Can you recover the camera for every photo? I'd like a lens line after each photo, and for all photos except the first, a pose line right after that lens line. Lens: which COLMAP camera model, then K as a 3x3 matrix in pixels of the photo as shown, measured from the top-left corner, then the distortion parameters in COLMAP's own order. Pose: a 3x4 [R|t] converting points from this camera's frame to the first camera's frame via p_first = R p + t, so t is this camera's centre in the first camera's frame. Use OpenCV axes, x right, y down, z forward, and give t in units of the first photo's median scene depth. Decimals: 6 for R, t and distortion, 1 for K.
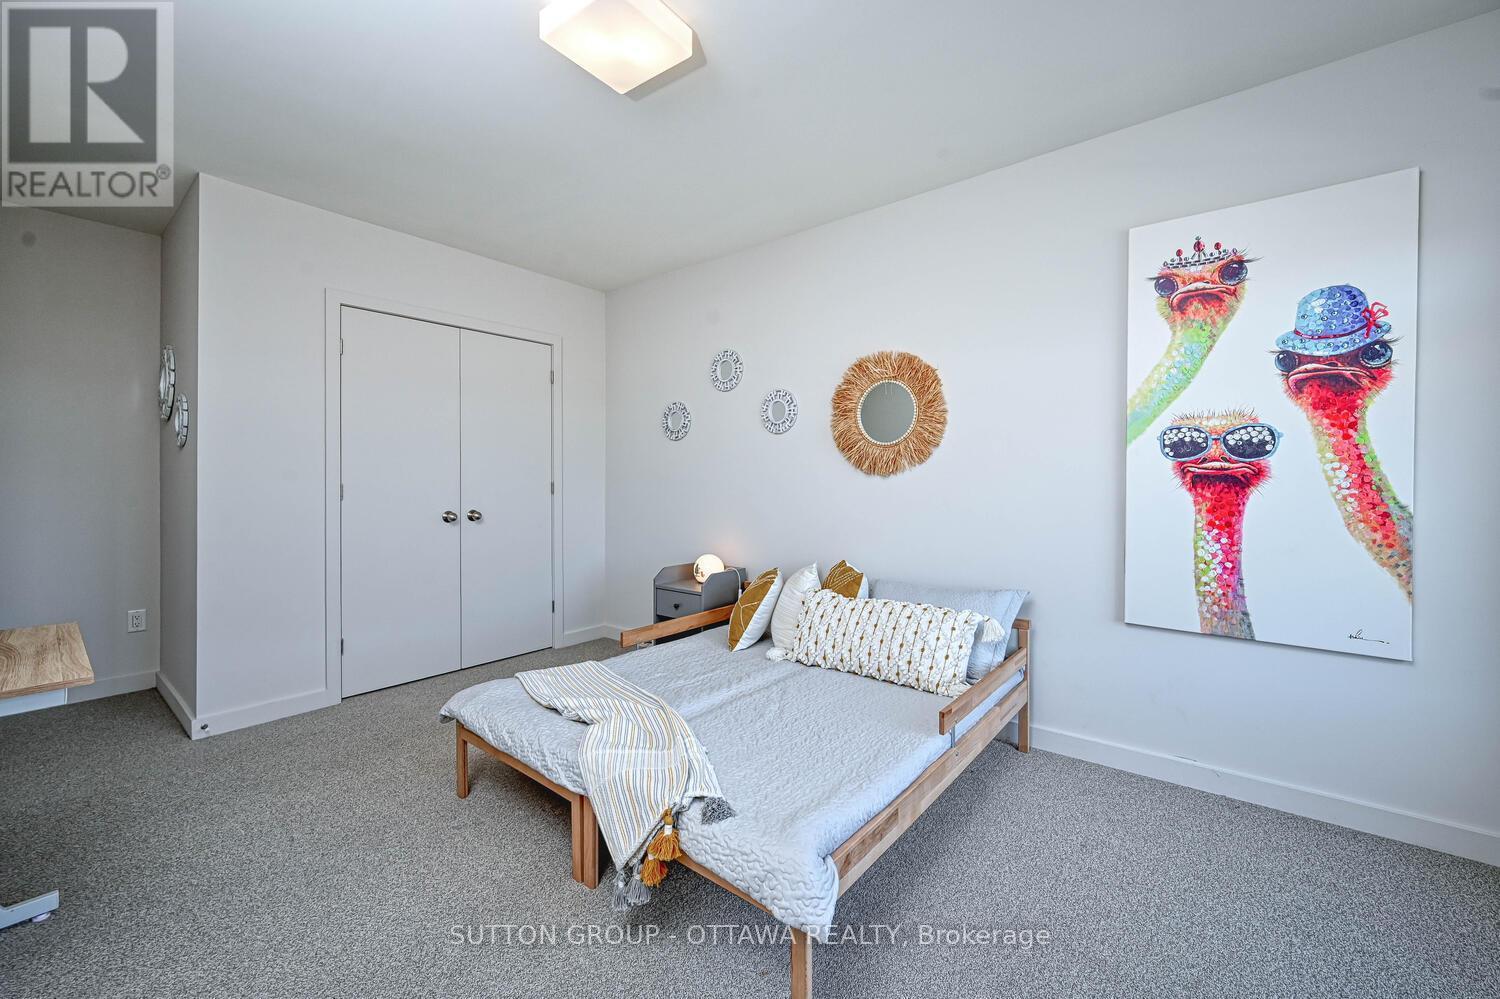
lens RADIAL K [[592.1, 0, 749.5], [0, 592.1, 497.1], [0, 0, 1]] dist [0.000411, -0.000124]
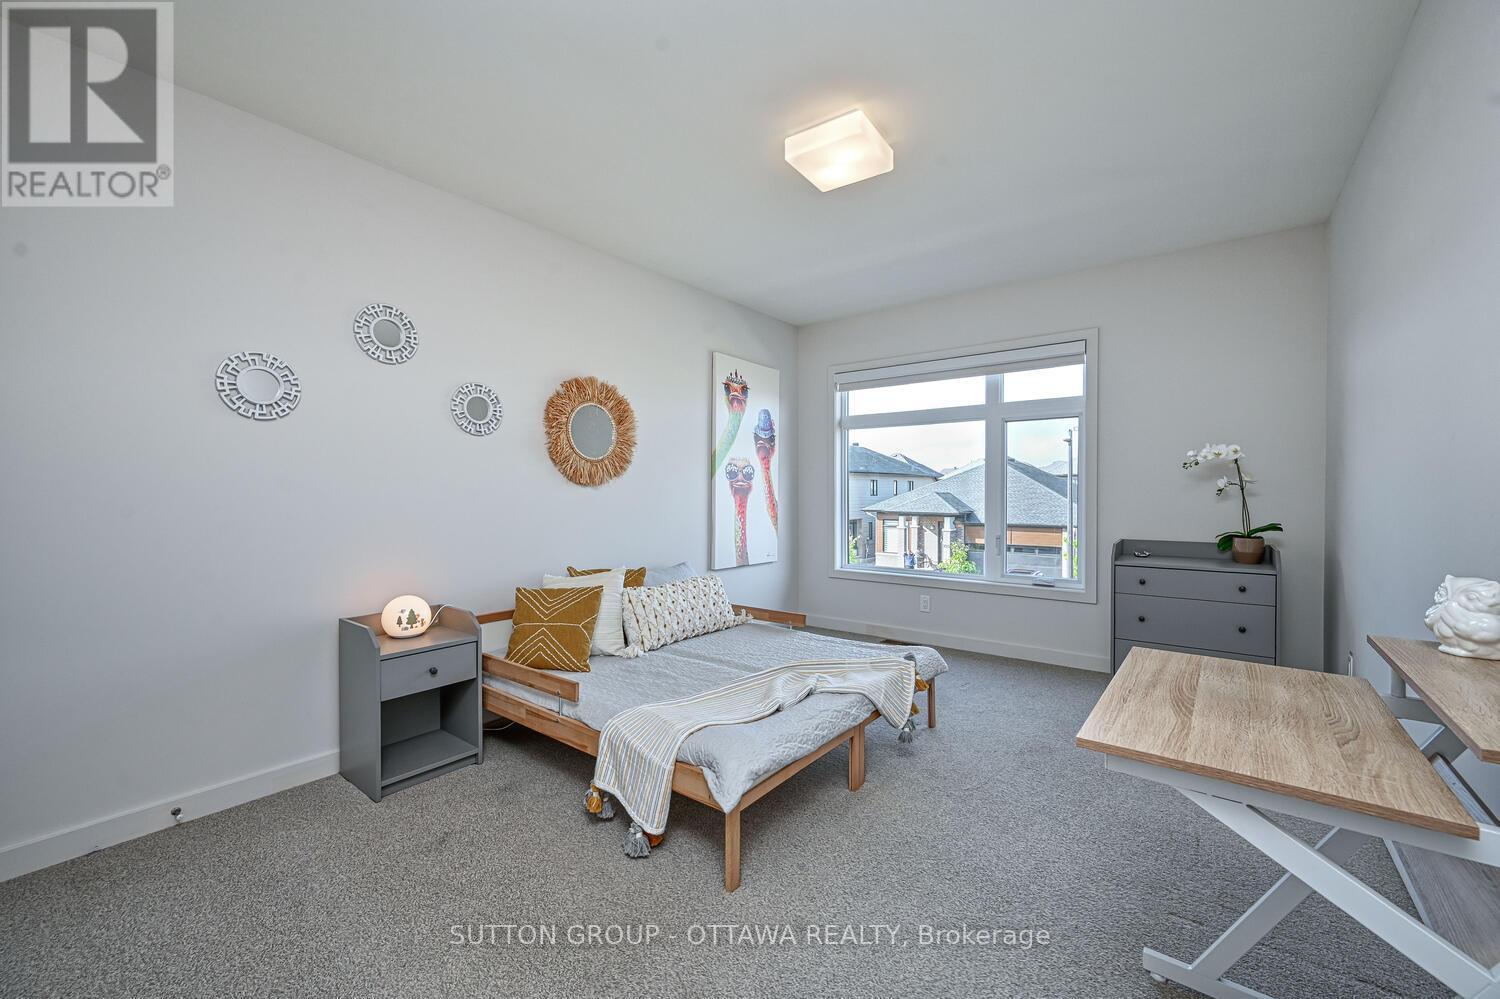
lens RADIAL K [[592.1, 0, 749.5], [0, 592.1, 497.1], [0, 0, 1]] dist [0.000411, -0.000124]
pose [[0.018594, -0.011693, 0.999759, -1.236998], [0.021092, 0.999714, 0.011300, -0.028748], [-0.999605, 0.020877, 0.018836, 0.913956]]
